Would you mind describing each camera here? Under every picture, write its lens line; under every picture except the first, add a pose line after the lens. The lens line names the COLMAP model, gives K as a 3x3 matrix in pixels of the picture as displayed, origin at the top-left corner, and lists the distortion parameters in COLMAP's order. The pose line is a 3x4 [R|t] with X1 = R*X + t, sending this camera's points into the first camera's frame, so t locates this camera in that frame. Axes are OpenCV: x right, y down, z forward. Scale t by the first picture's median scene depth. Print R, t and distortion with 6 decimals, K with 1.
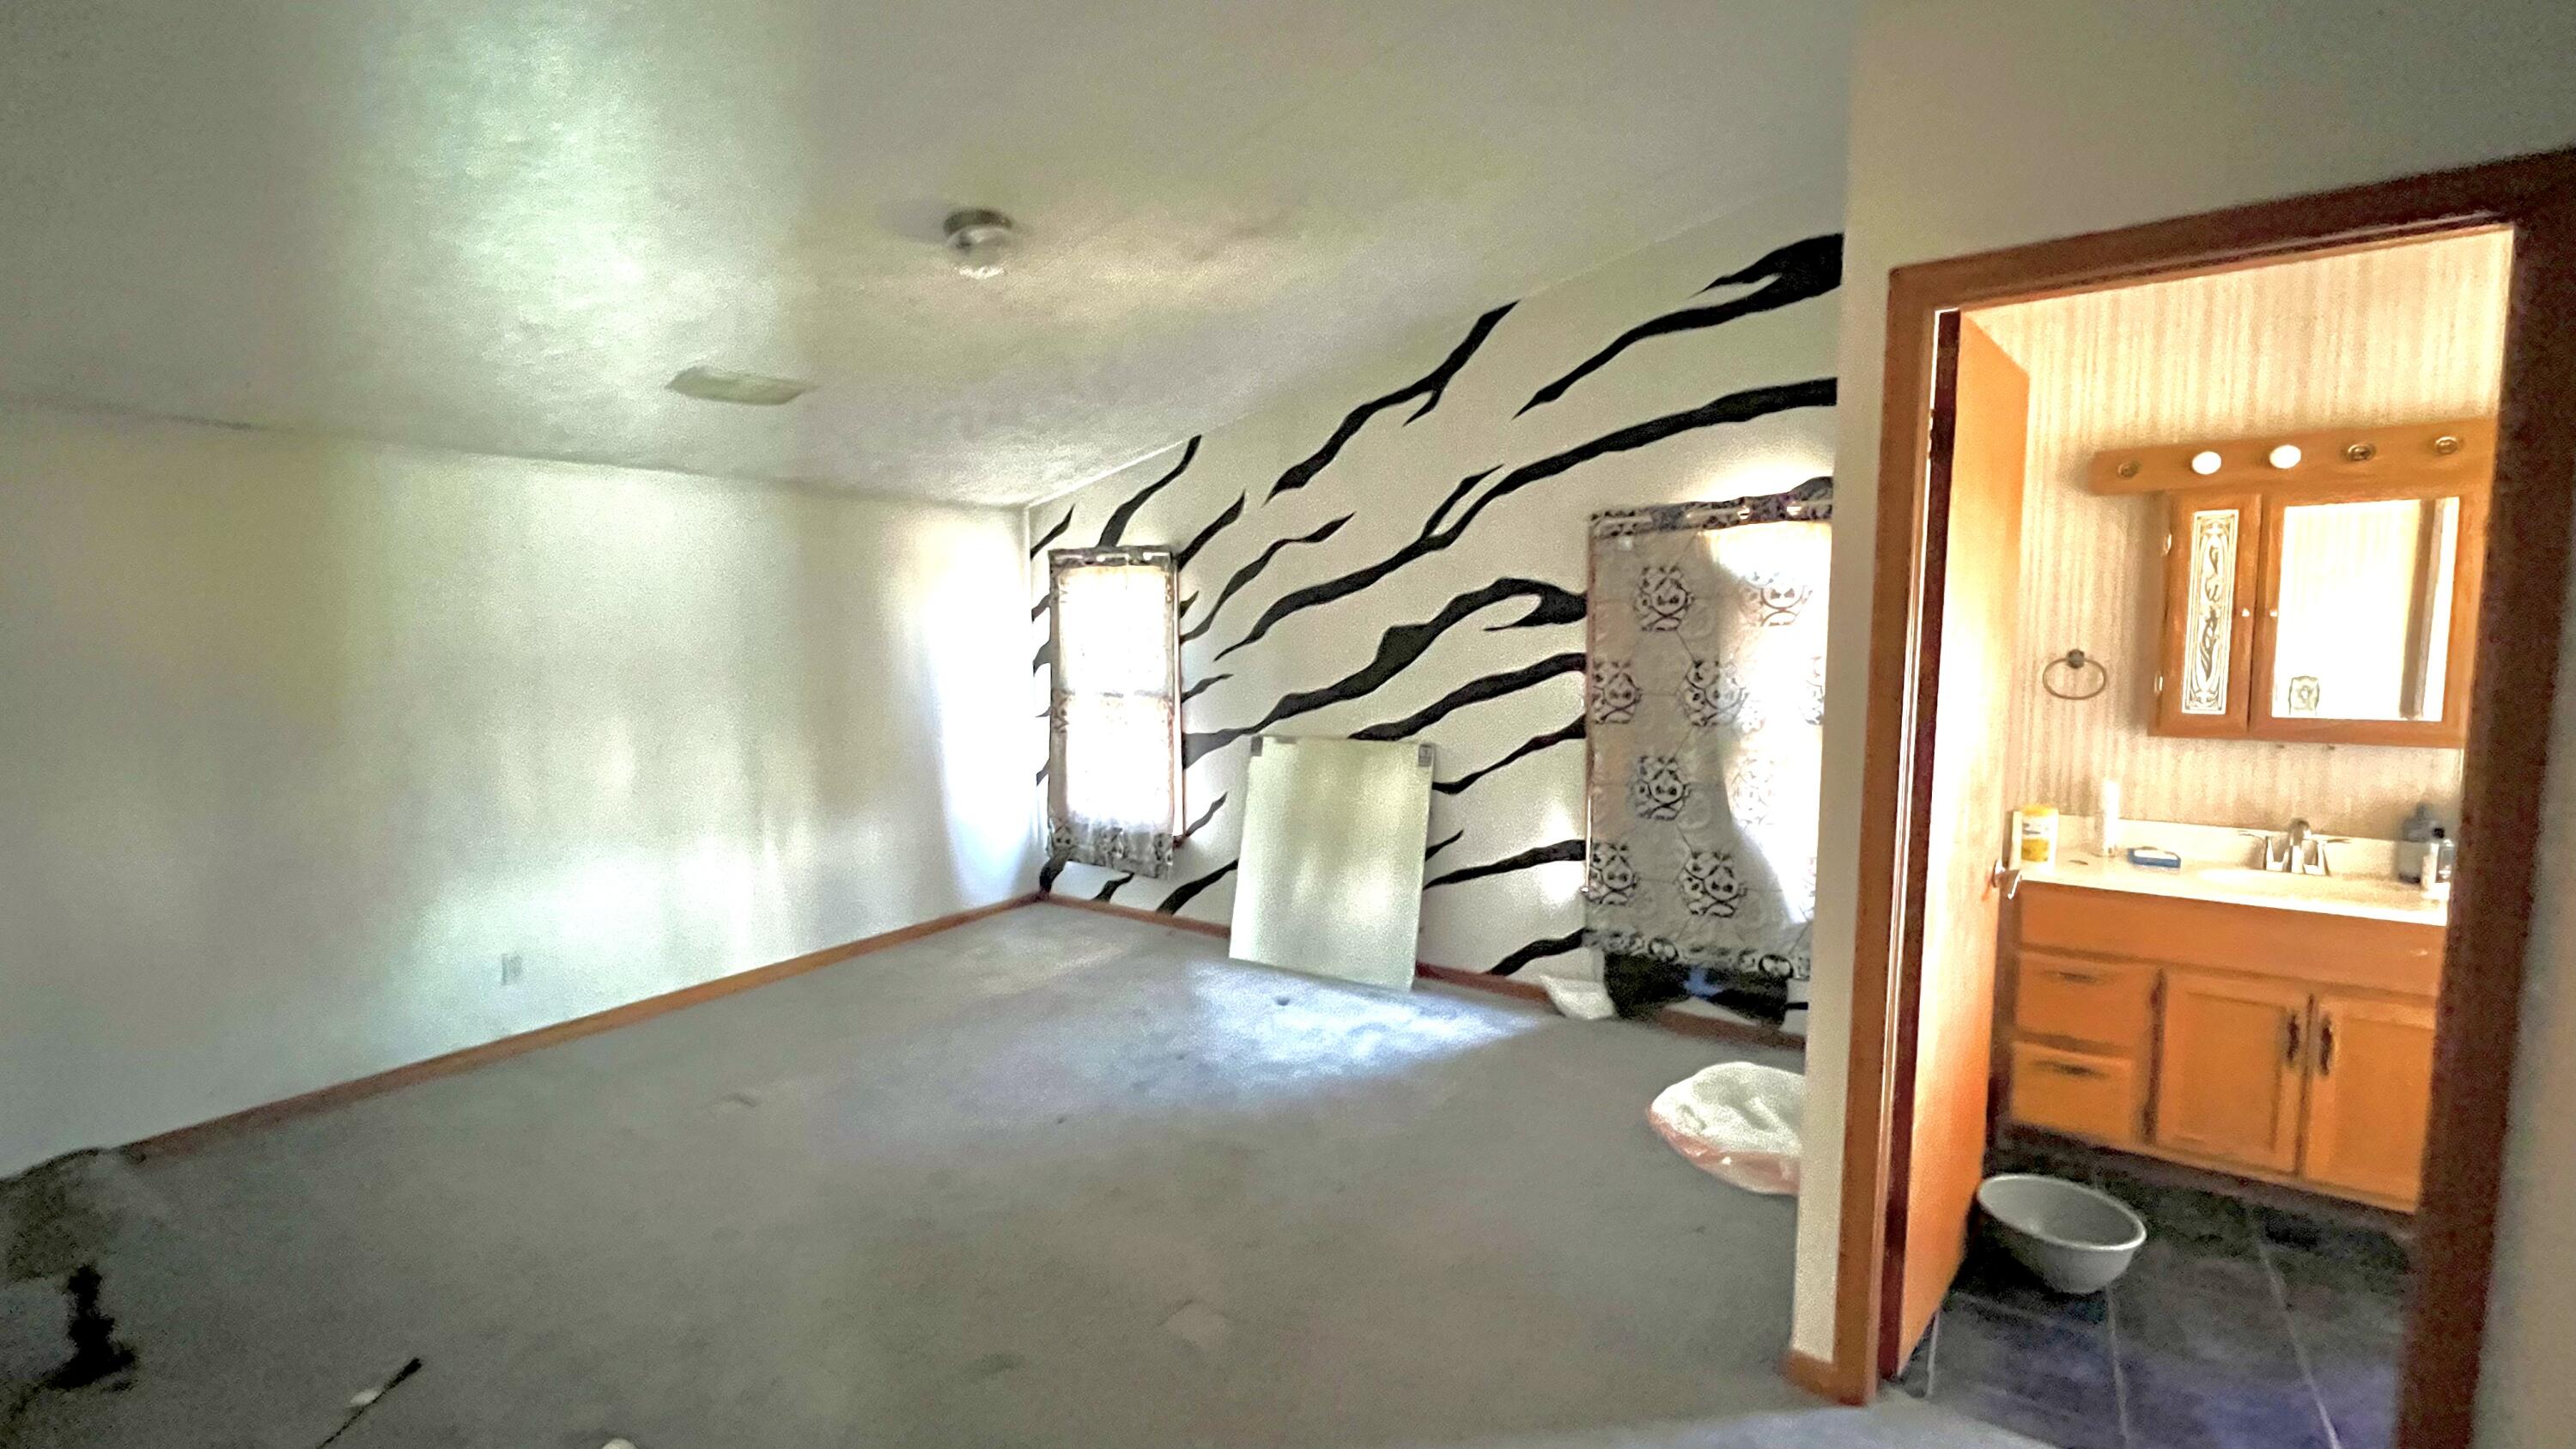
lens RADIAL K [[1073.3, 0, 1284.2], [0, 1073.3, 713.9], [0, 0, 1]] dist [0.004242, 0.000392]
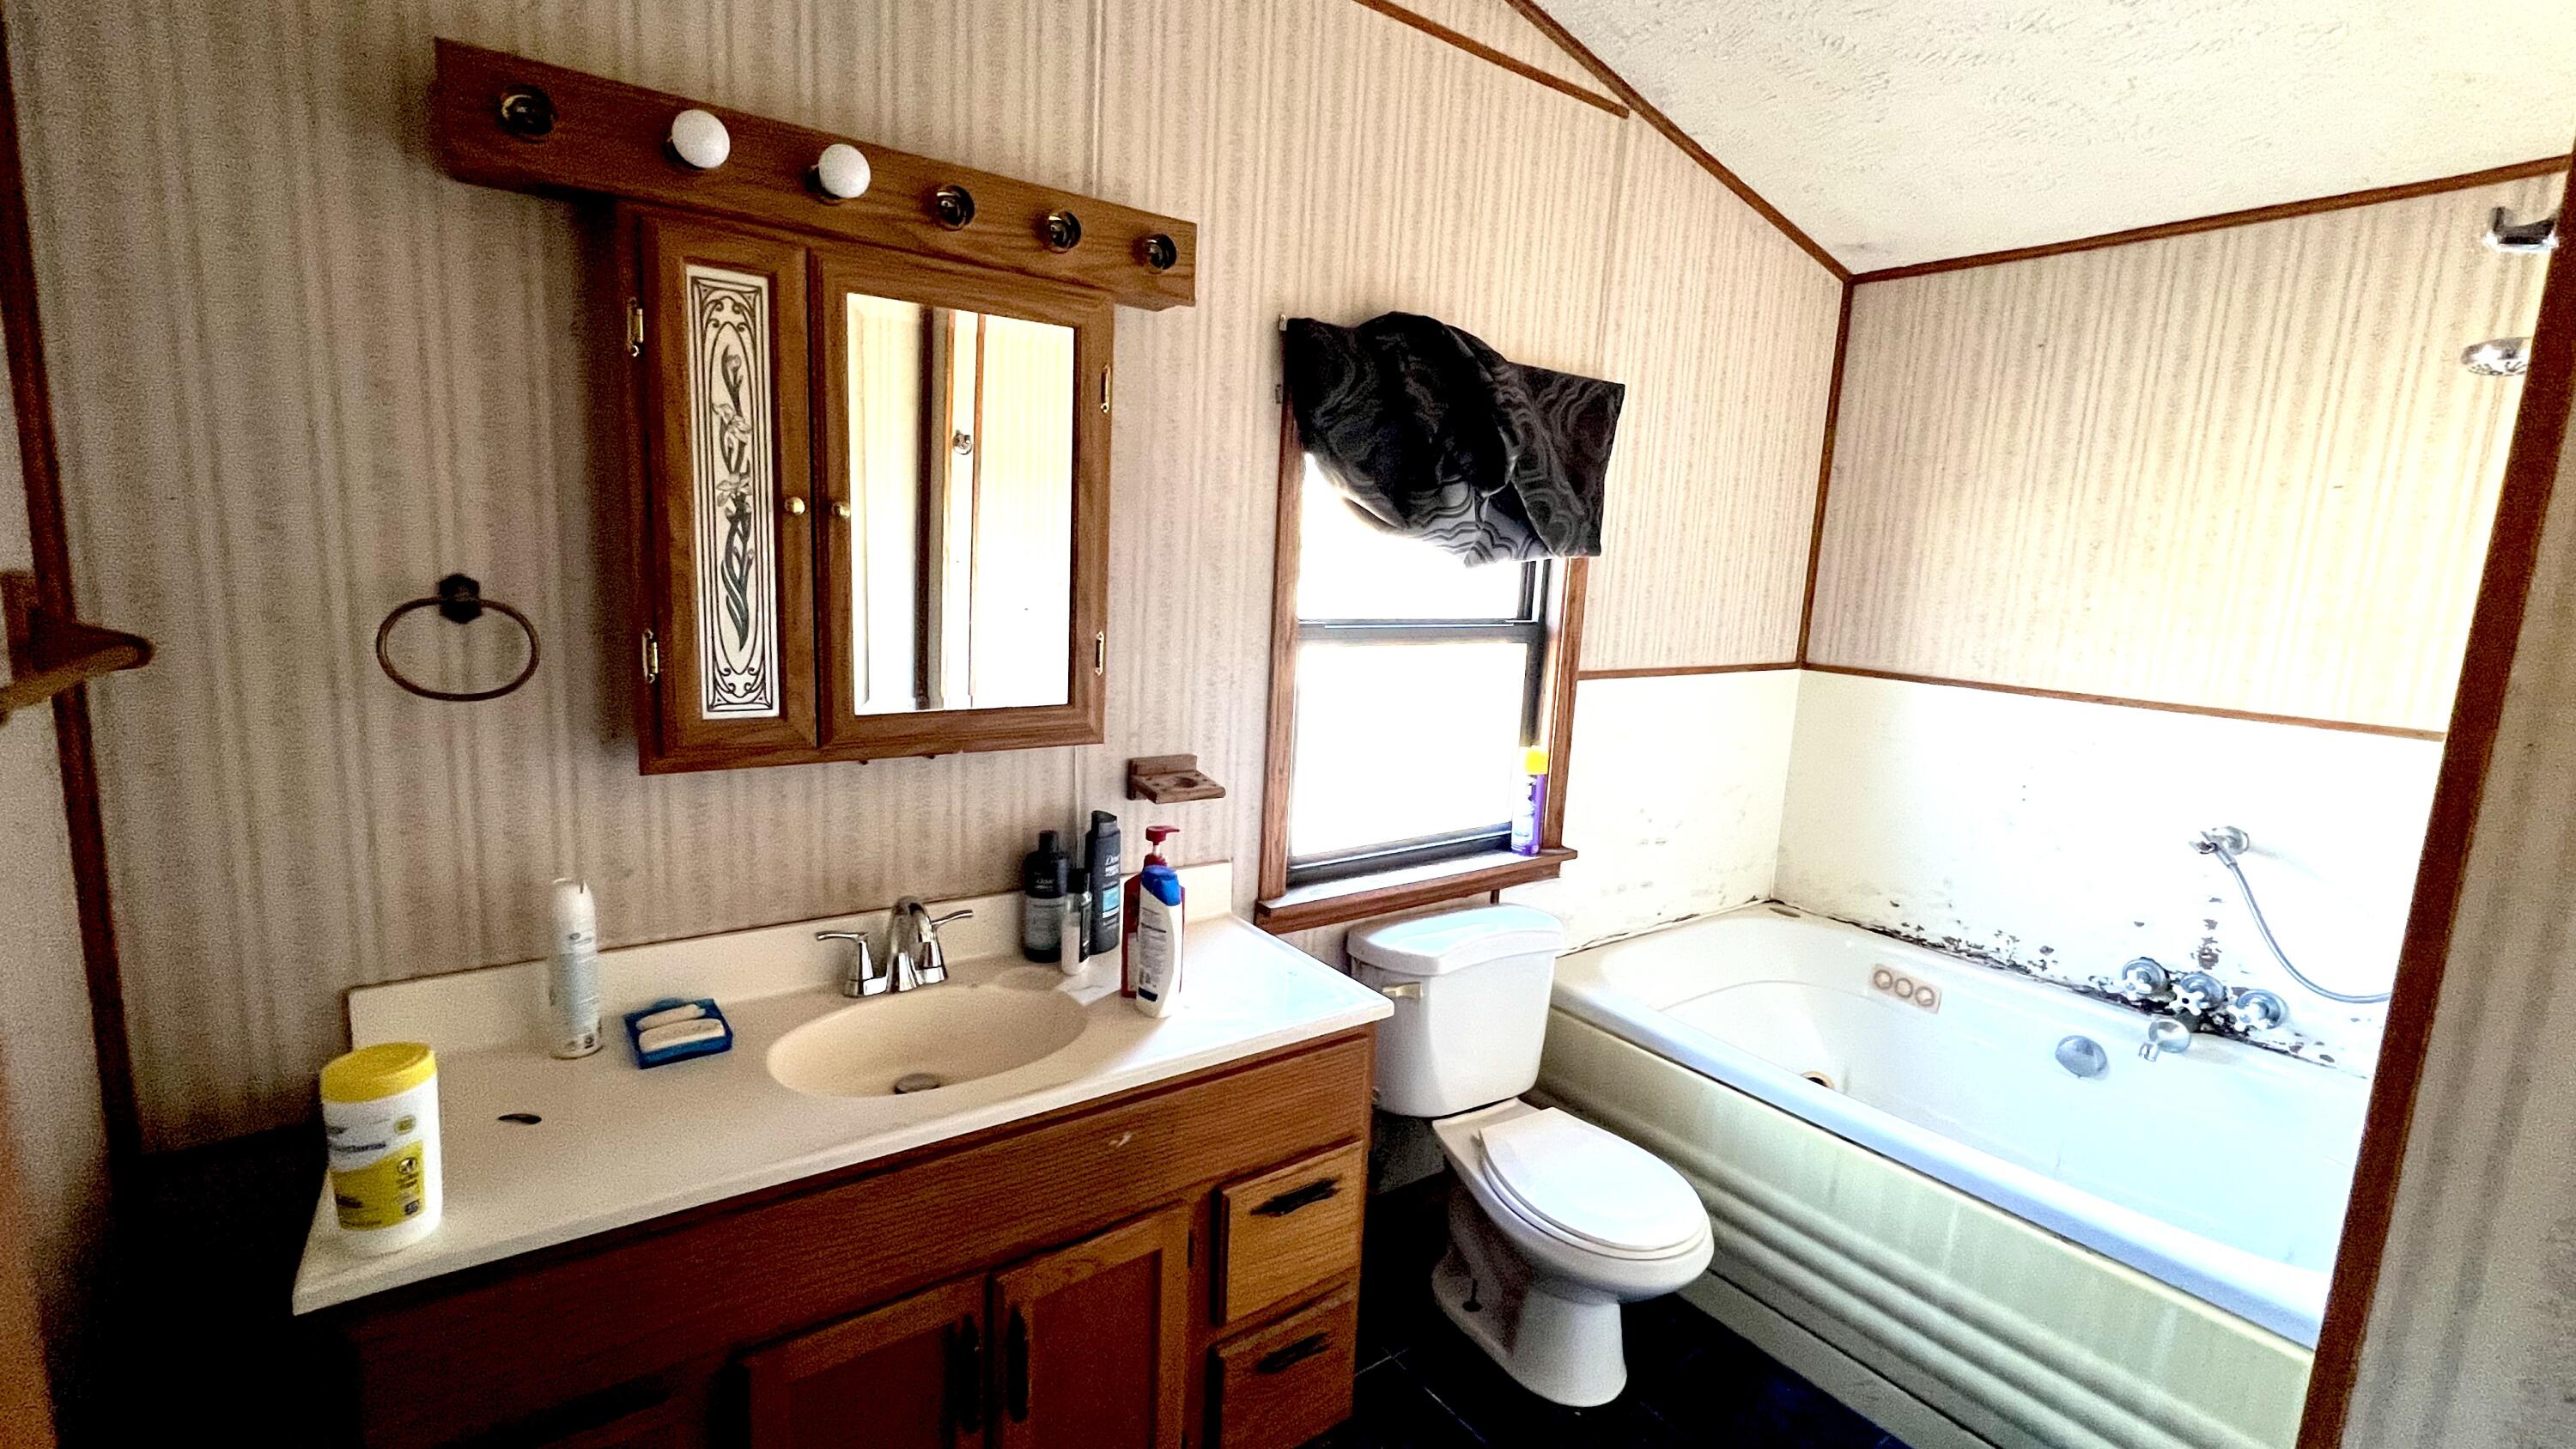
lens RADIAL K [[1073.3, 0, 1280.2], [0, 1073.3, 714.7], [0, 0, 1]] dist [0.004242, 0.000392]
pose [[0.350398, -0.126703, 0.927991, 0.499946], [0.022190, 0.991652, 0.127017, -0.056485], [-0.936338, -0.023915, 0.350284, 0.614128]]
